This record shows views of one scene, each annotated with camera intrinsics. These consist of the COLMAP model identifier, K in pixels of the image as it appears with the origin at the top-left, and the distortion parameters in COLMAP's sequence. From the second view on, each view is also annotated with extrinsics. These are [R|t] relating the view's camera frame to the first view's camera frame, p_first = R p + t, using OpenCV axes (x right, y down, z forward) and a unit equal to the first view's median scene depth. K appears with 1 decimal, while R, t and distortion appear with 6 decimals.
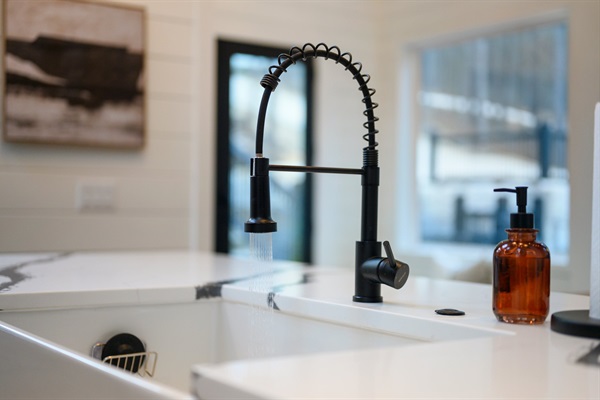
lens RADIAL K [[864.3, 0, 300.0], [0, 864.3, 200.0], [0, 0, 1]] dist [-0.023595, -0.020100]
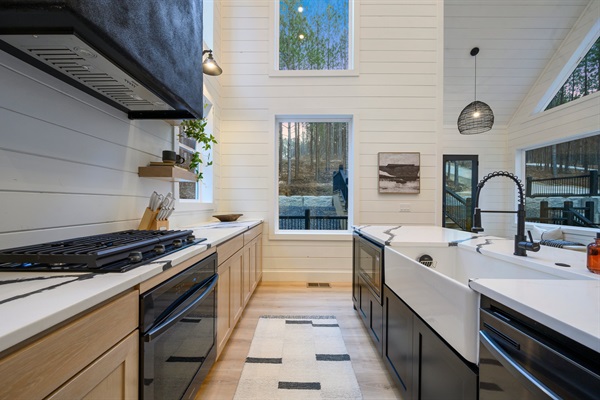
lens RADIAL K [[239.5, 0, 300.0], [0, 239.5, 200.0], [0, 0, 1]] dist [-0.001171, -0.000005]
pose [[0.819020, -0.008593, -0.573701, -0.057648], [0.001020, 0.999908, -0.013519, -0.052497], [0.573765, 0.010487, 0.818953, -0.092345]]
